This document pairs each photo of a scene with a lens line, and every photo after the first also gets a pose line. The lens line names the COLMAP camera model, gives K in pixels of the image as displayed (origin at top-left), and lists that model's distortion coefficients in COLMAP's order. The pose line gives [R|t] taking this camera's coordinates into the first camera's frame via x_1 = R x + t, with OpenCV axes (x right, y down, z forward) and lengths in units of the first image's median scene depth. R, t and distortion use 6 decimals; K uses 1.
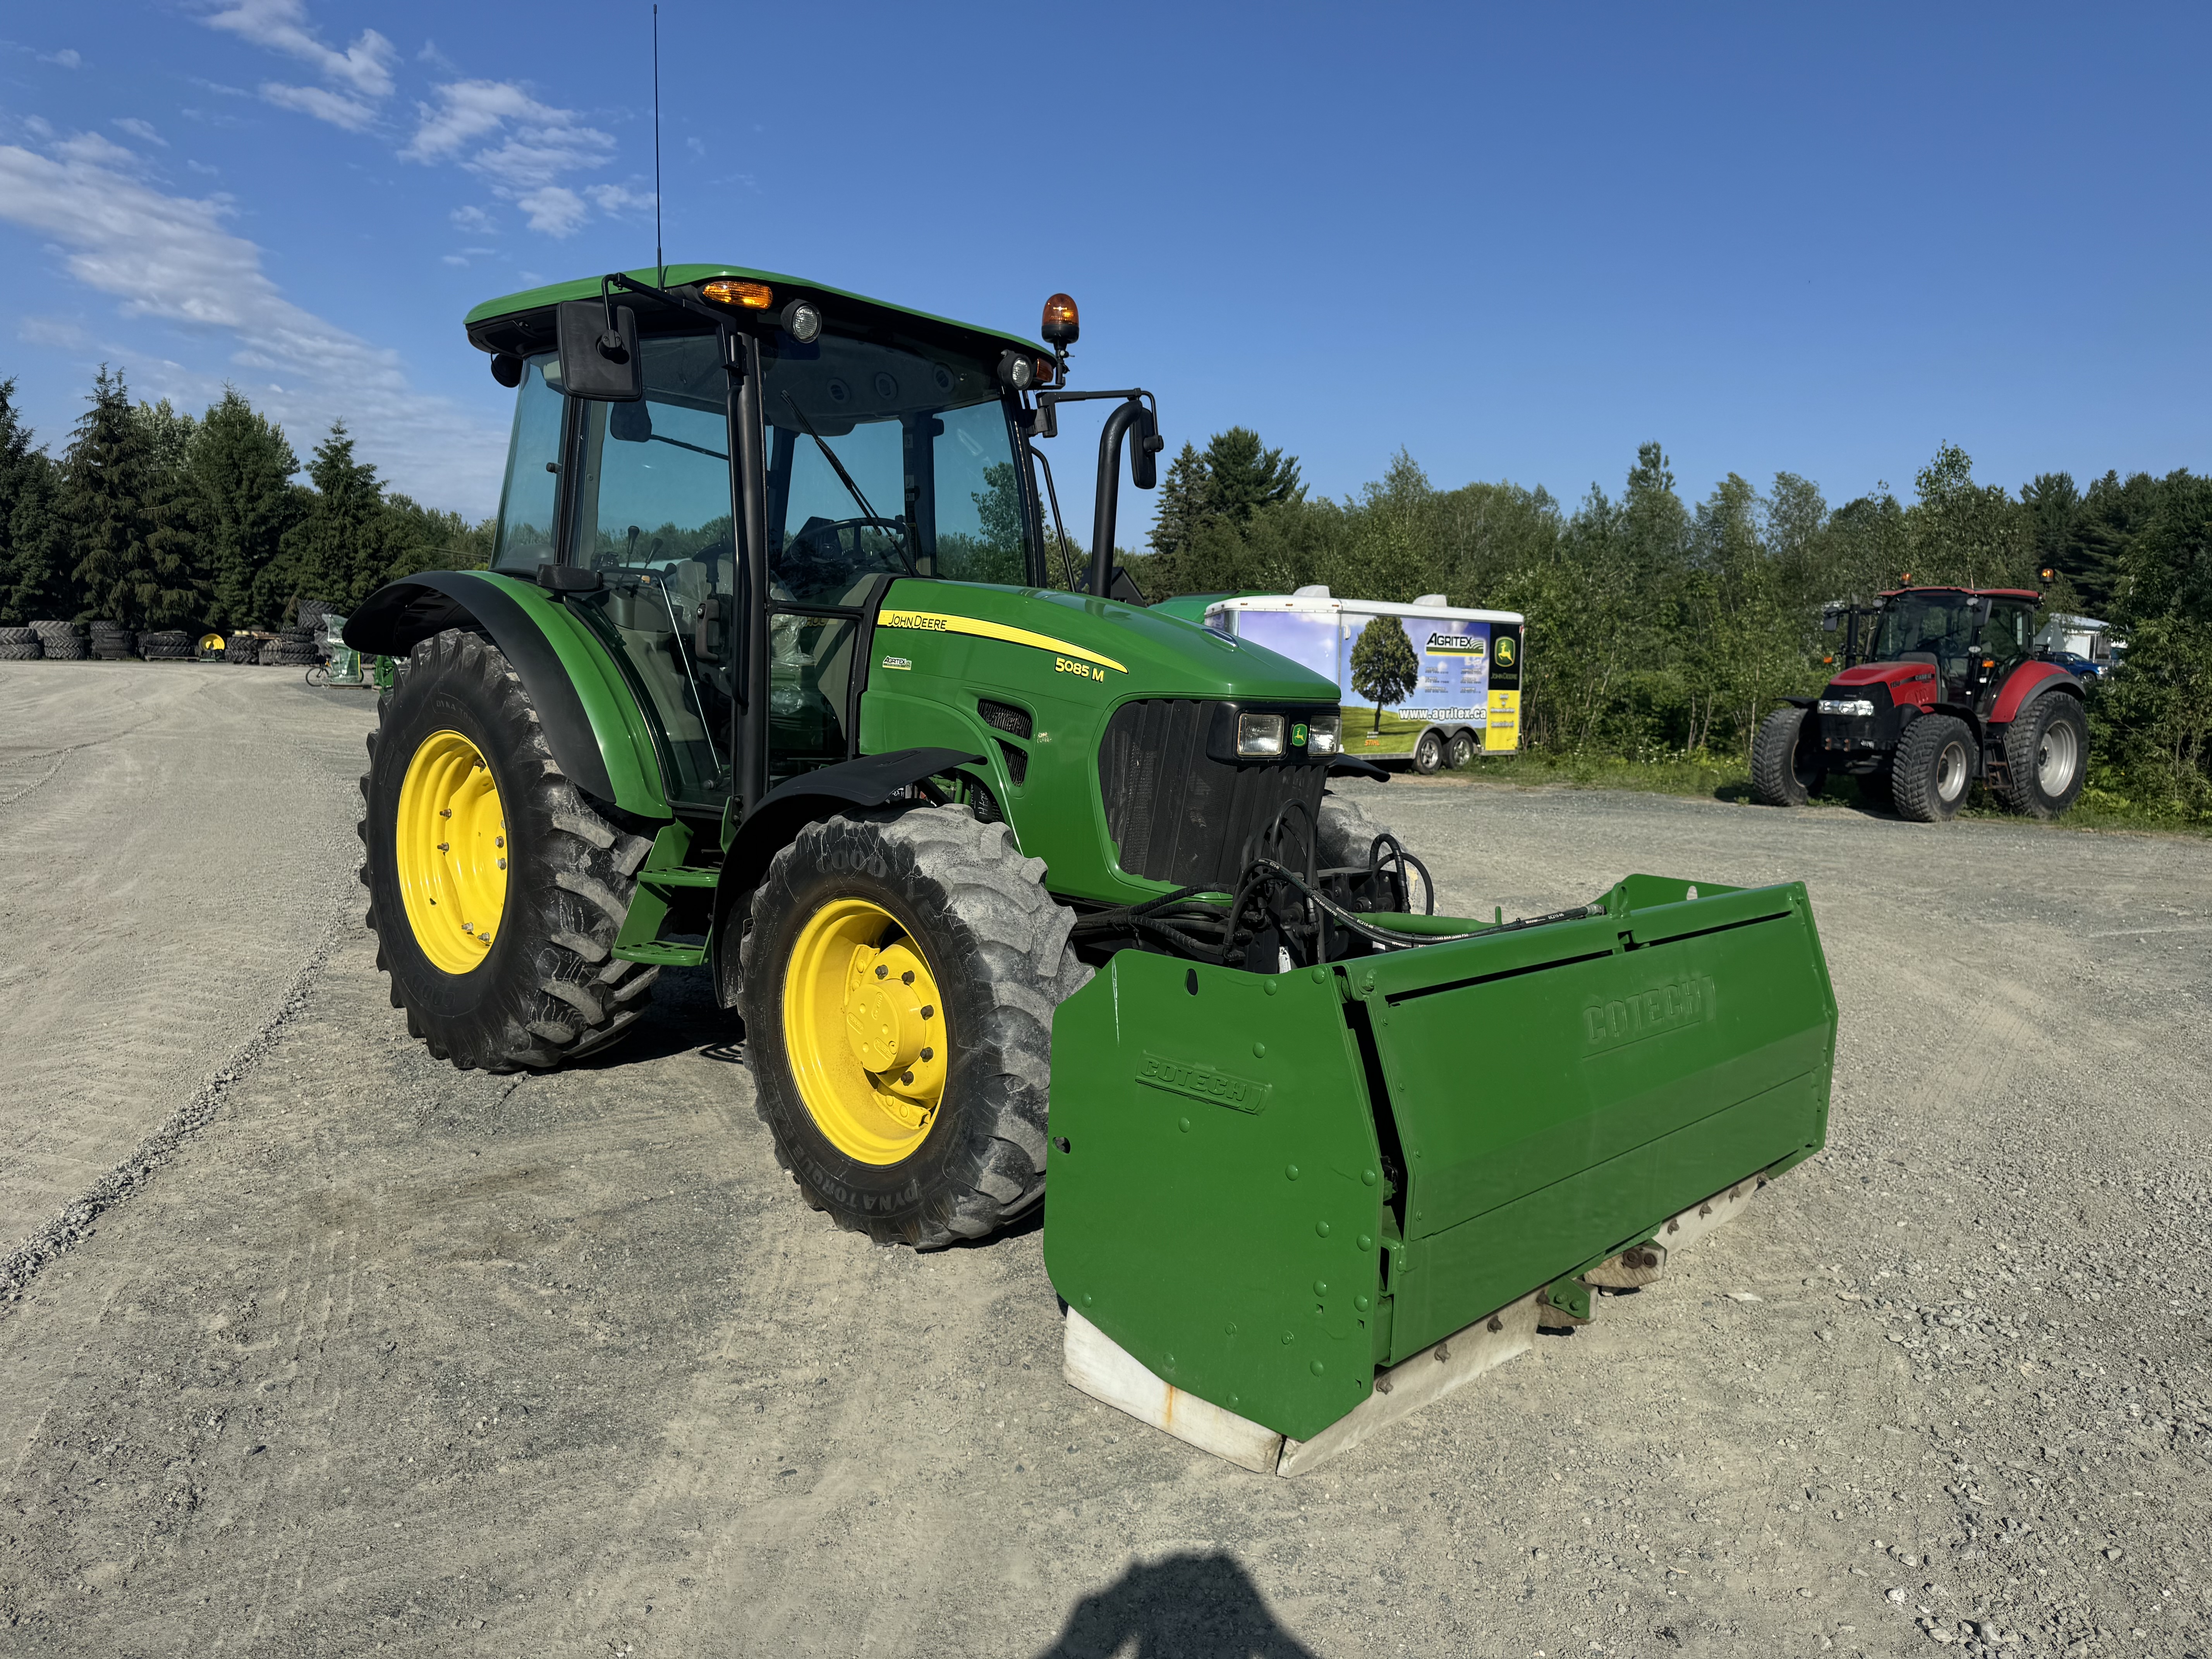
lens RADIAL K [[1535.7, 0, 1100.6], [0, 1535.7, 838.5], [0, 0, 1]] dist [0.044097, -0.051194]
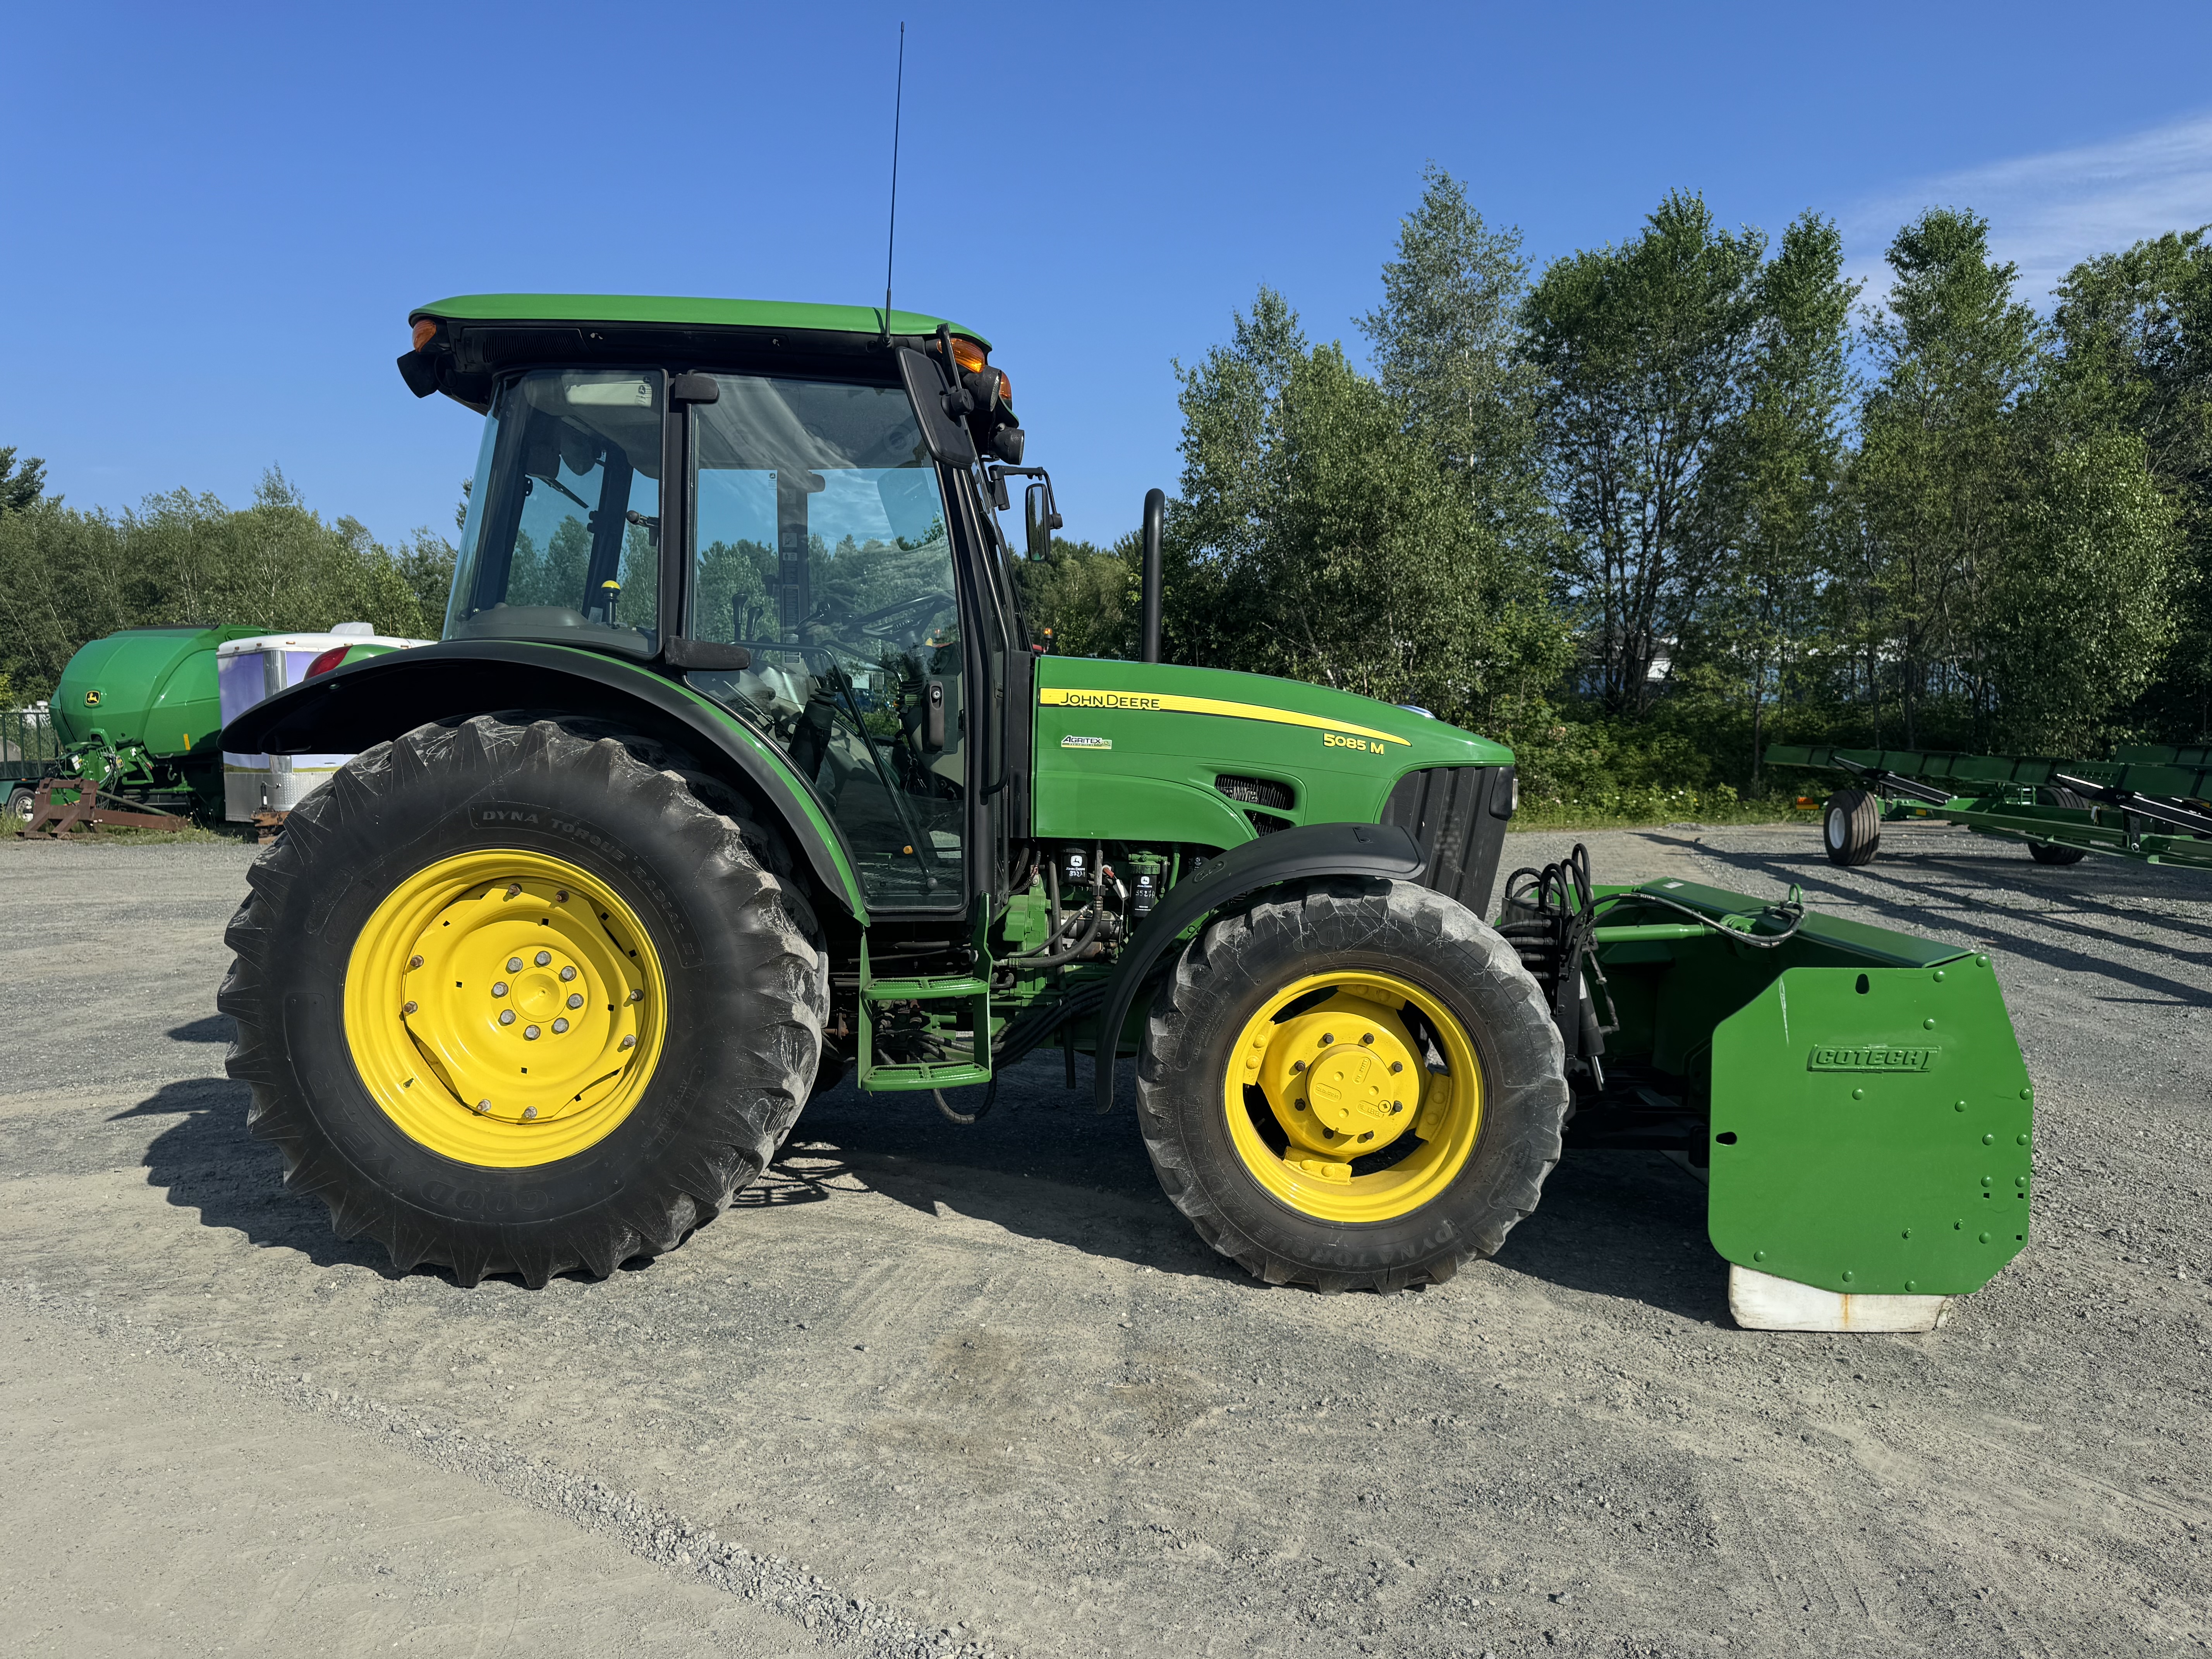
lens RADIAL K [[1535.7, 0, 1100.6], [0, 1535.7, 838.5], [0, 0, 1]] dist [0.044097, -0.051194]
pose [[0.743075, -0.077057, 0.664756, -0.406403], [0.091609, 0.995710, 0.013019, -0.033383], [-0.662908, 0.051224, 0.746947, 0.134615]]
